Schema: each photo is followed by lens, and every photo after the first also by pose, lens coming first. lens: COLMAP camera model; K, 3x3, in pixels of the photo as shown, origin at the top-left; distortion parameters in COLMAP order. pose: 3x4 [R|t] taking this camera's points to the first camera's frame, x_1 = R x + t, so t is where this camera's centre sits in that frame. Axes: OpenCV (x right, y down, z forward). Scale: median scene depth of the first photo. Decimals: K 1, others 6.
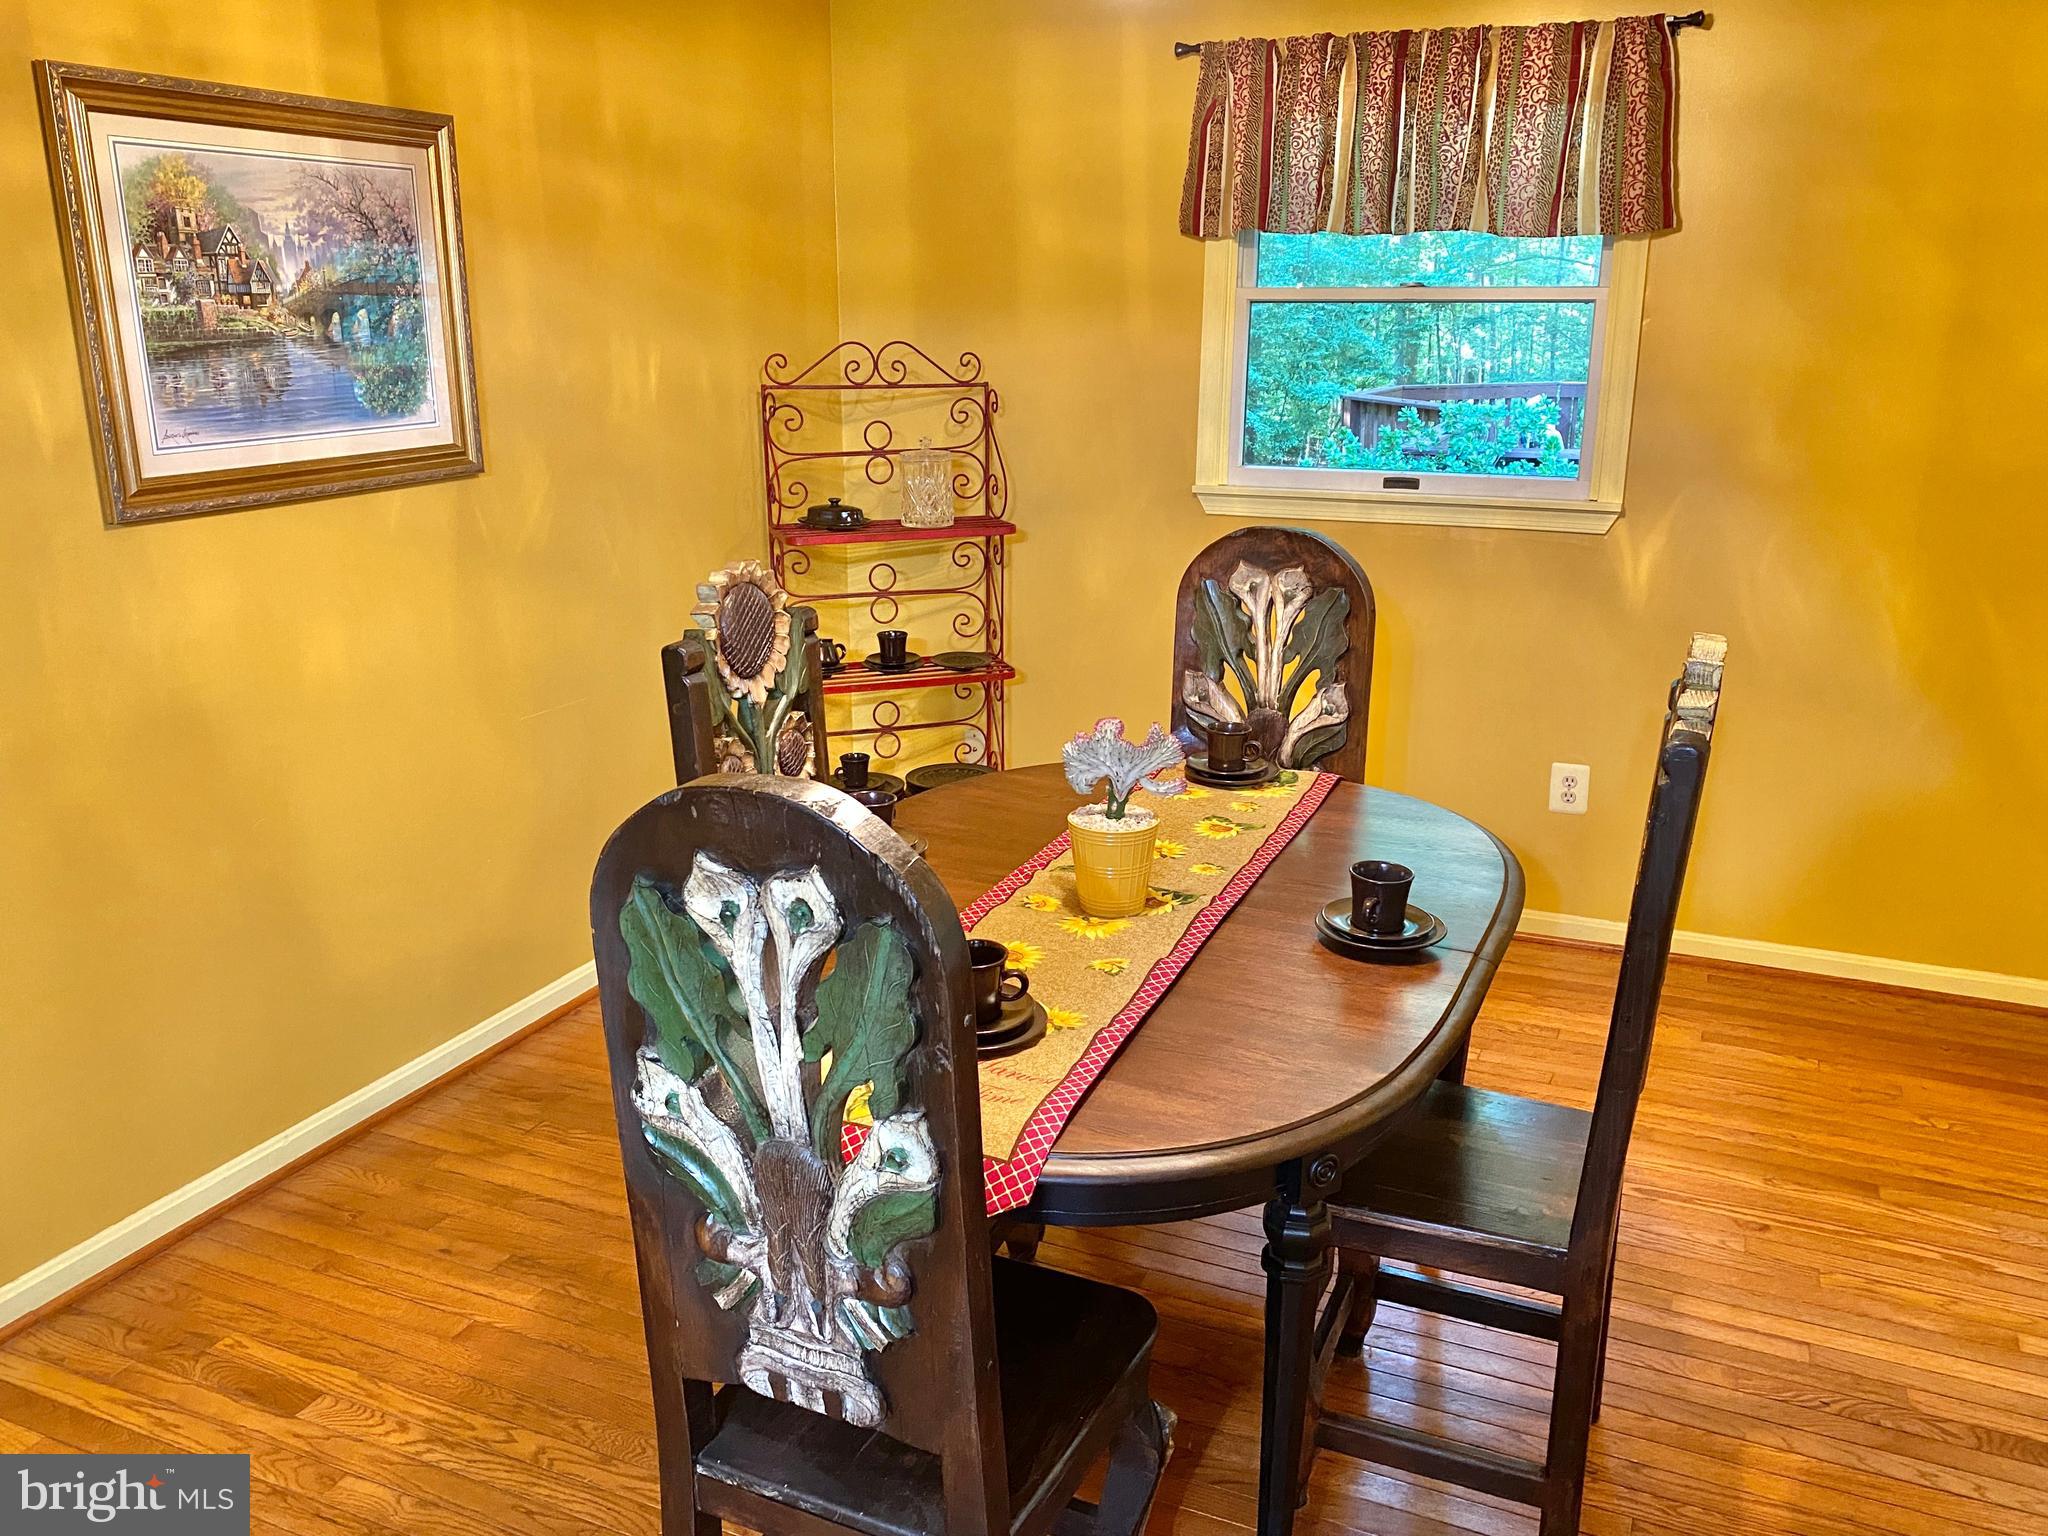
lens RADIAL K [[1618.4, 0, 1030.8], [0, 1618.4, 745.7], [0, 0, 1]] dist [0.054555, -0.066331]
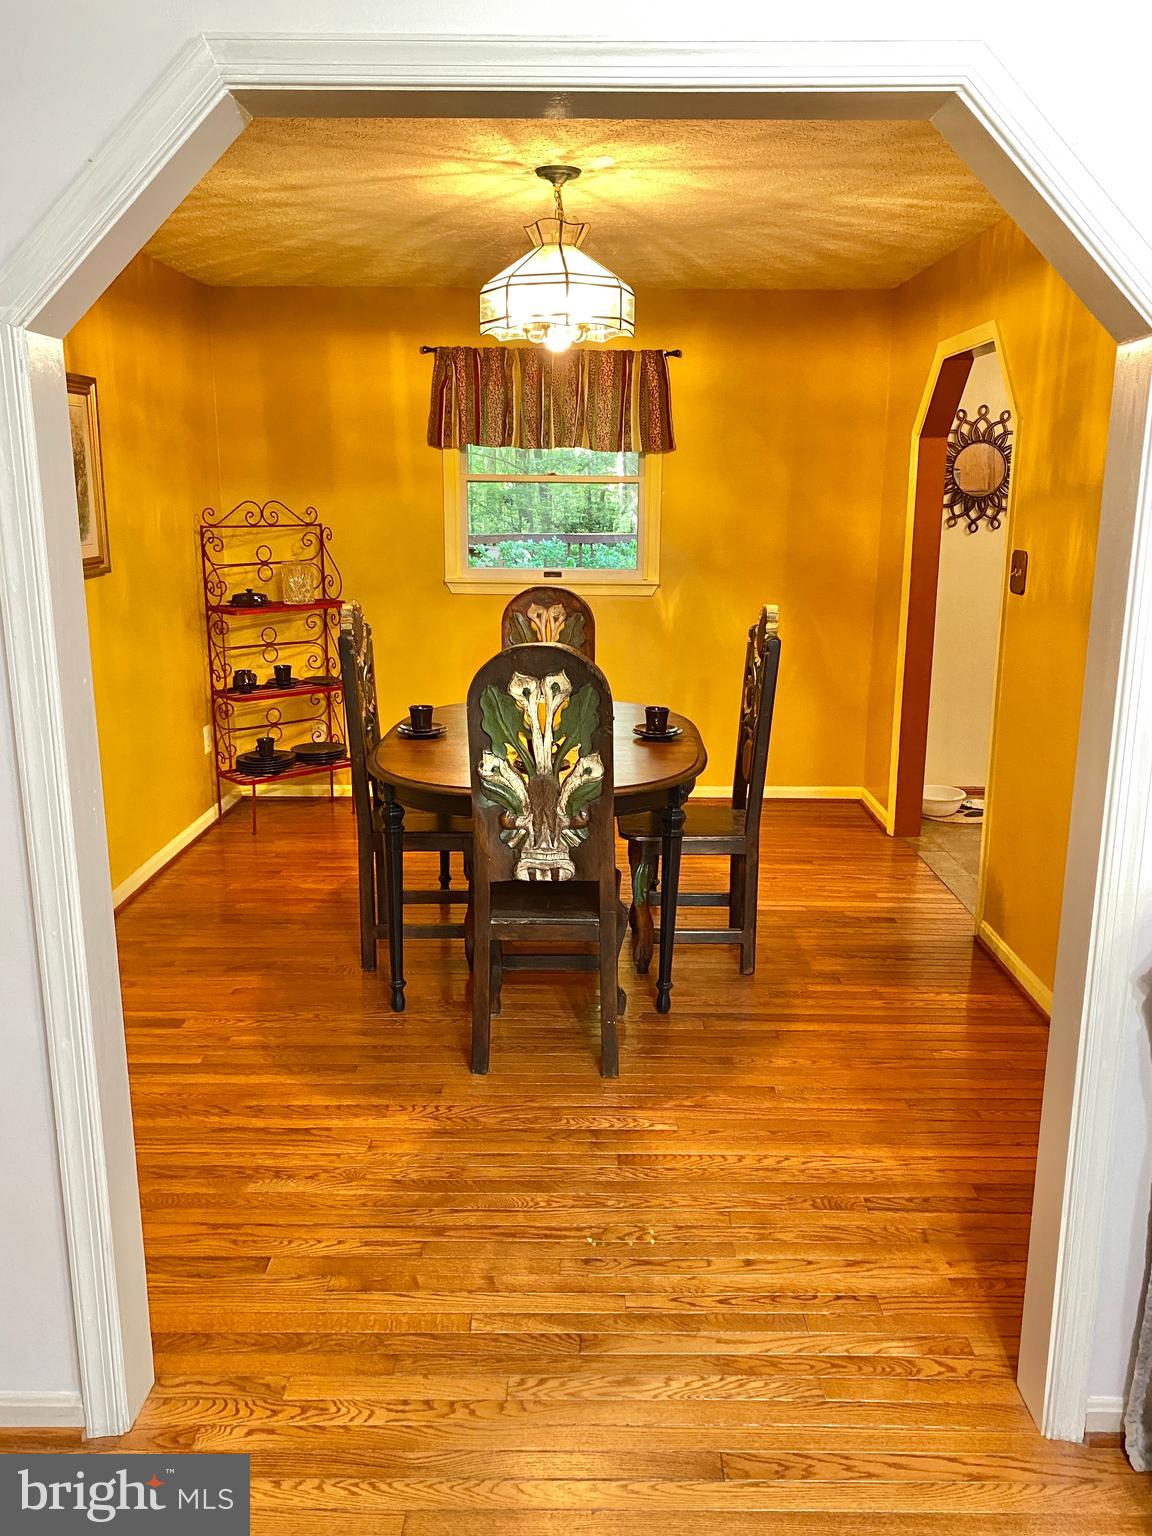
lens RADIAL K [[1213.8, 0, 585.7], [0, 1213.8, 764.7], [0, 0, 1]] dist [0.054555, -0.066331]
pose [[0.917023, -0.084279, 0.389827, -0.442149], [0.098641, 0.994979, -0.016933, 0.131374], [-0.386443, 0.053980, 0.920732, -0.479423]]
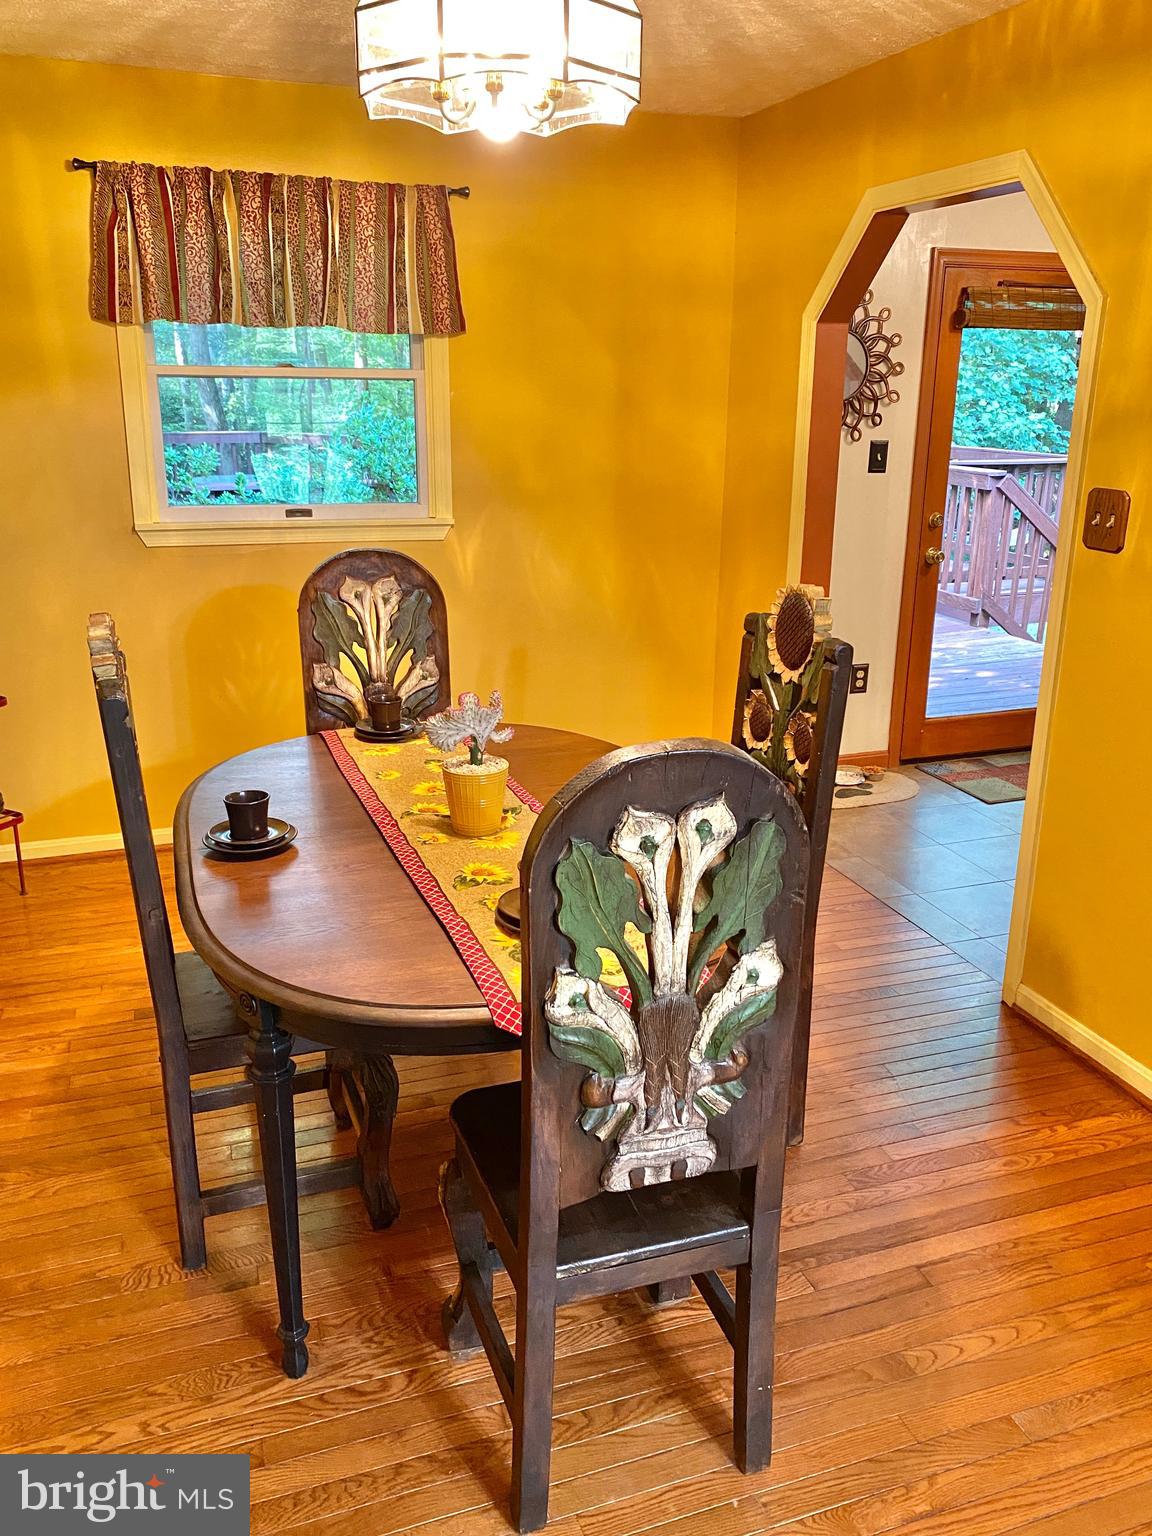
lens RADIAL K [[1213.8, 0, 572.9], [0, 1213.8, 755.9], [0, 0, 1]] dist [0.054555, -0.066331]
pose [[0.731475, -0.196759, 0.652863, -0.420065], [0.169578, 0.979873, 0.105316, -0.042594], [-0.660445, 0.033676, 0.750119, 0.123212]]
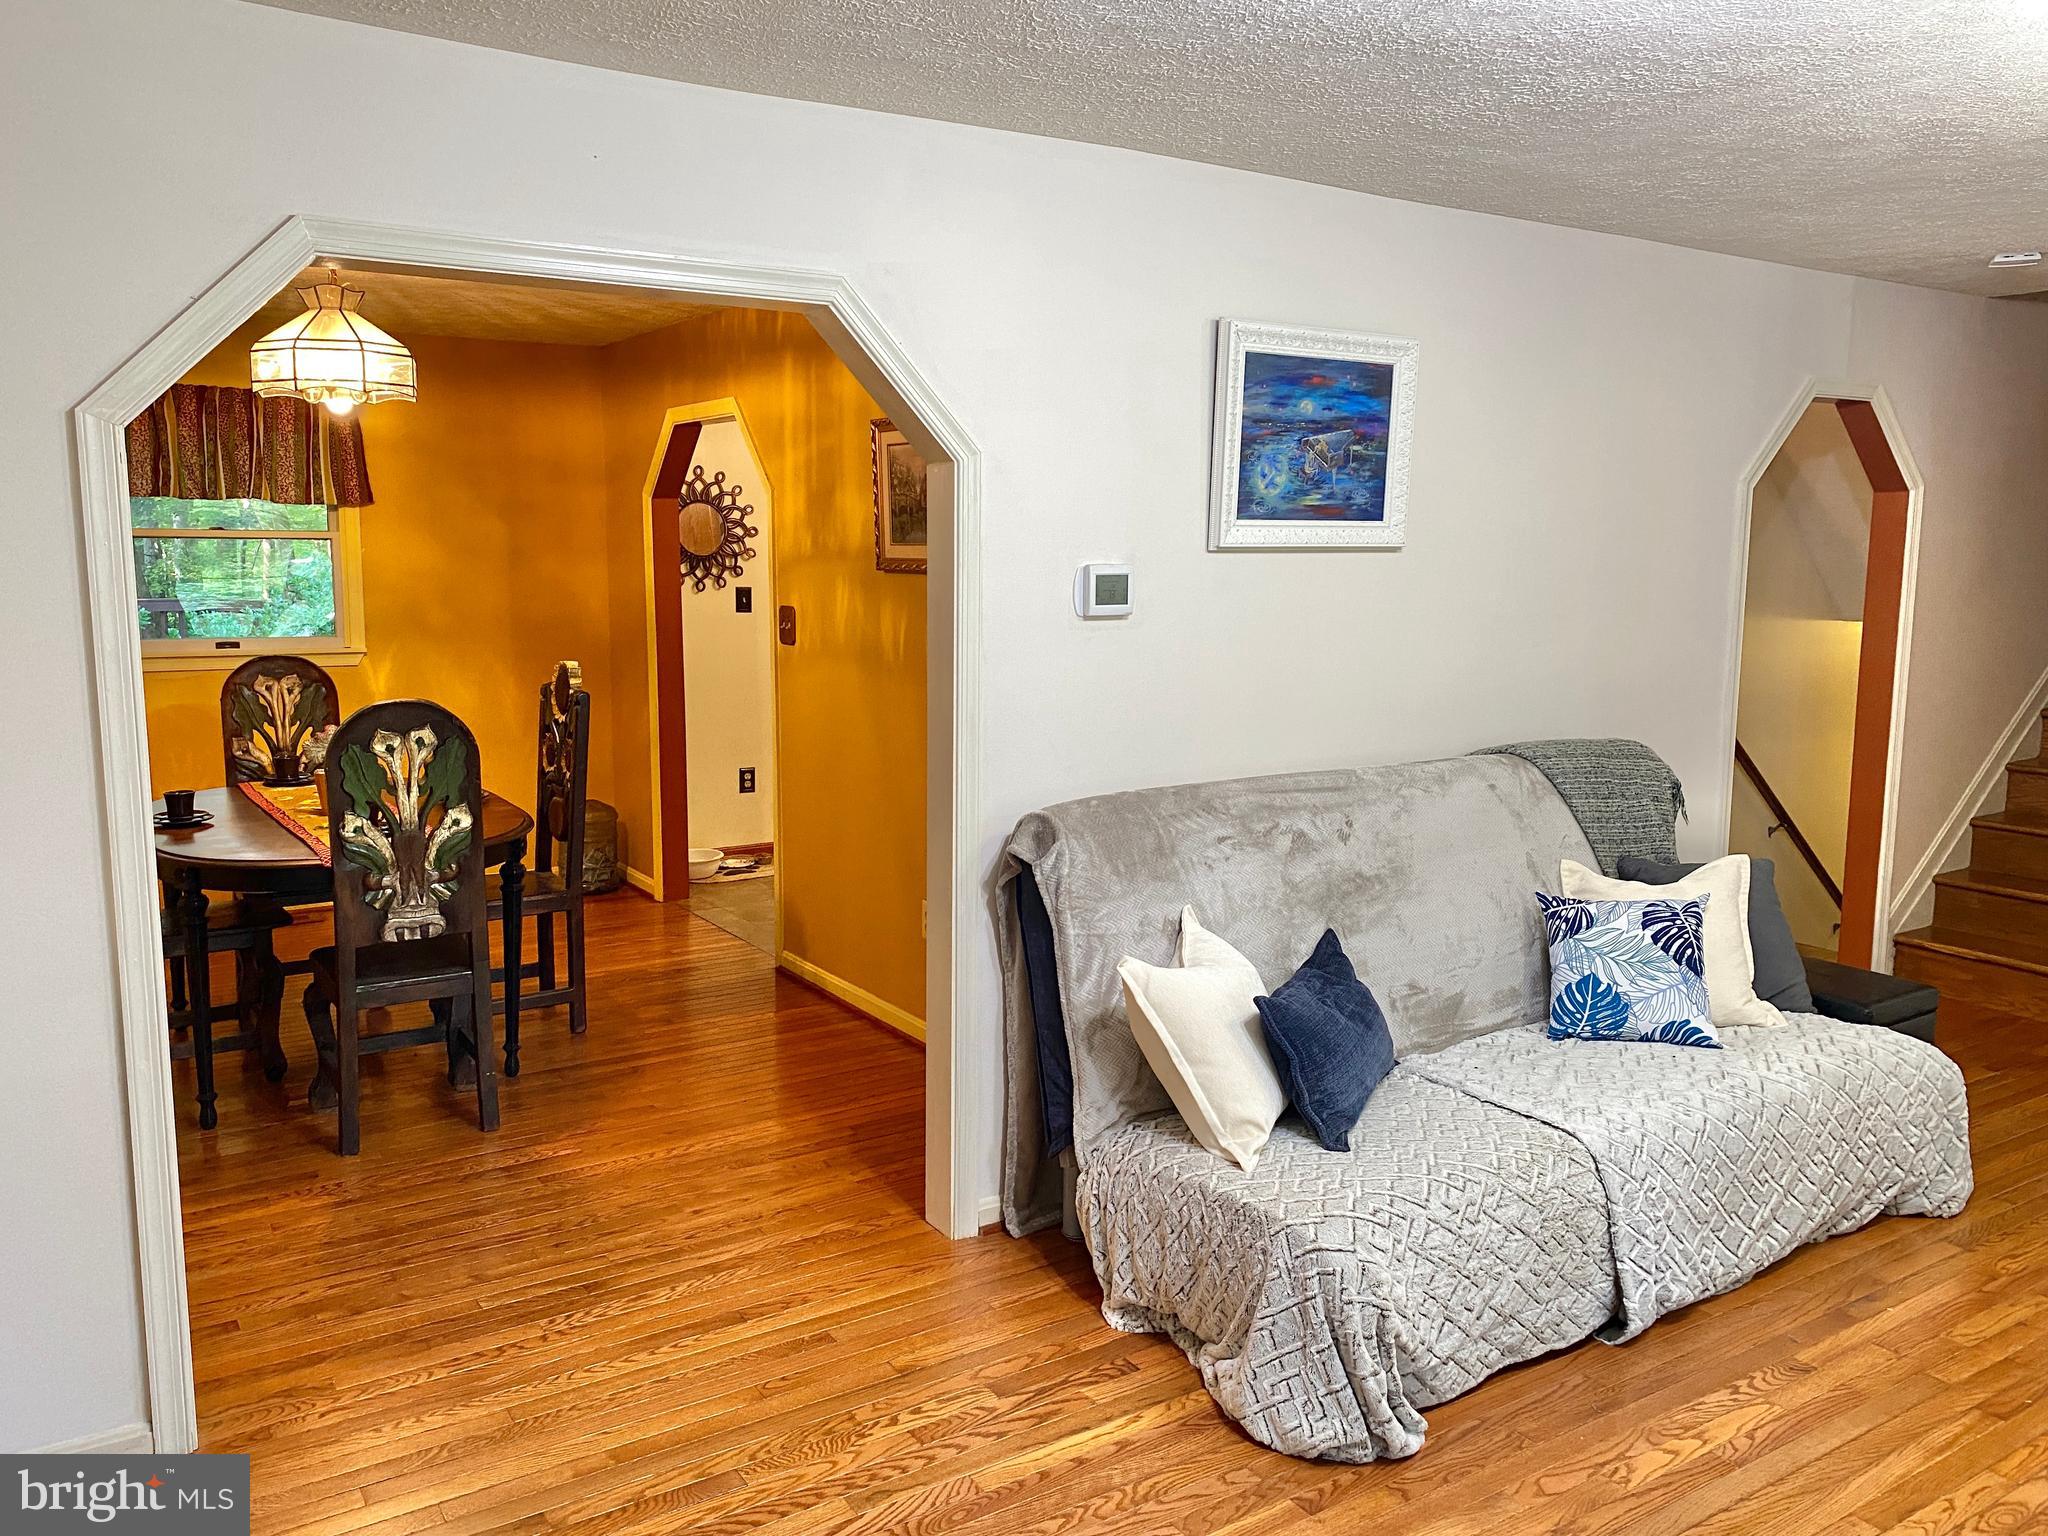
lens RADIAL K [[1562.9, 0, 1023.9], [0, 1562.9, 756.8], [0, 0, 1]] dist [0.040862, -0.045386]
pose [[0.550166, -0.110364, 0.827730, -0.892923], [0.210670, 0.977509, -0.009691, 0.181158], [-0.808044, 0.179710, 0.561042, -0.707914]]
